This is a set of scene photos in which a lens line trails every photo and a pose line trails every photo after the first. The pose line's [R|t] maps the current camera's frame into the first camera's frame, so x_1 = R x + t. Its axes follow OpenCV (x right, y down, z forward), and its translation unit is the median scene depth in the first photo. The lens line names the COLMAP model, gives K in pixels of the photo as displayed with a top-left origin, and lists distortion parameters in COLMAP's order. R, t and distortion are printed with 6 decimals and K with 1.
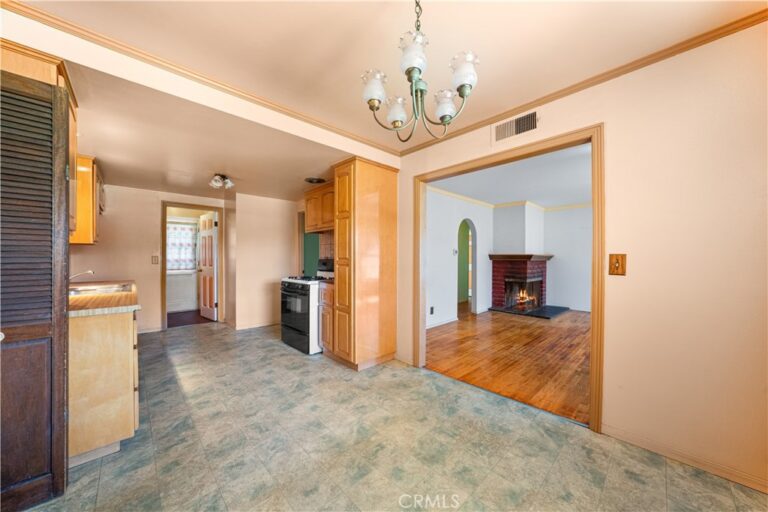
lens RADIAL K [[272.1, 0, 381.1], [0, 272.1, 258.9], [0, 0, 1]] dist [-0.018152, 0.000381]
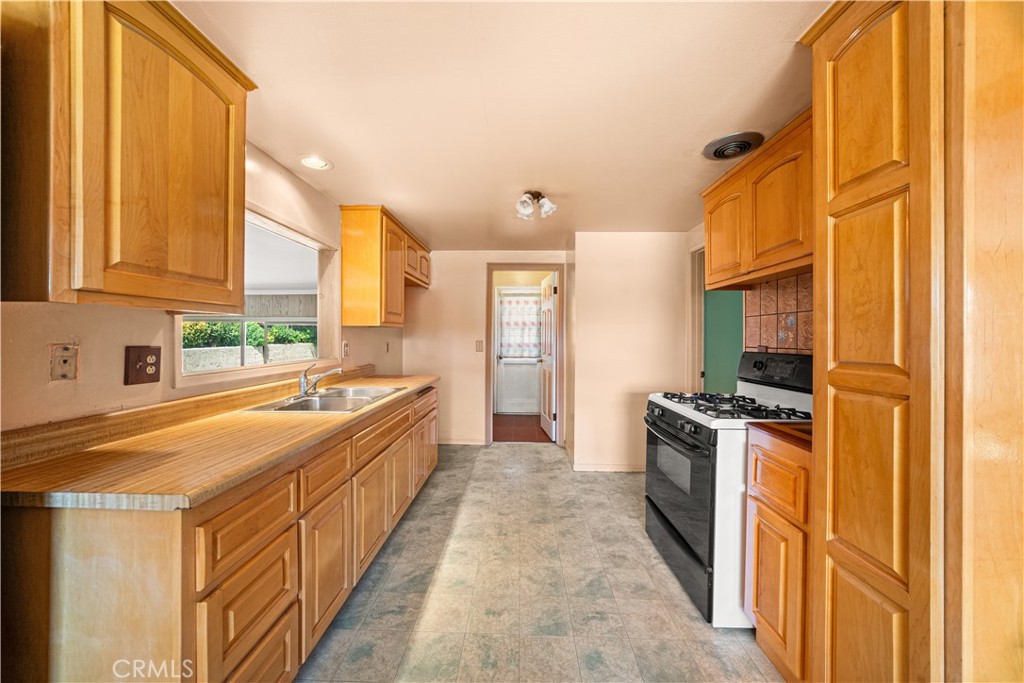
lens RADIAL K [[362.8, 0, 508.5], [0, 362.8, 338.3], [0, 0, 1]] dist [-0.018152, 0.000381]
pose [[0.710007, 0.003128, -0.704188, -0.111087], [-0.005100, 0.999987, -0.000700, -0.019259], [0.704176, 0.004088, 0.710013, 0.421935]]
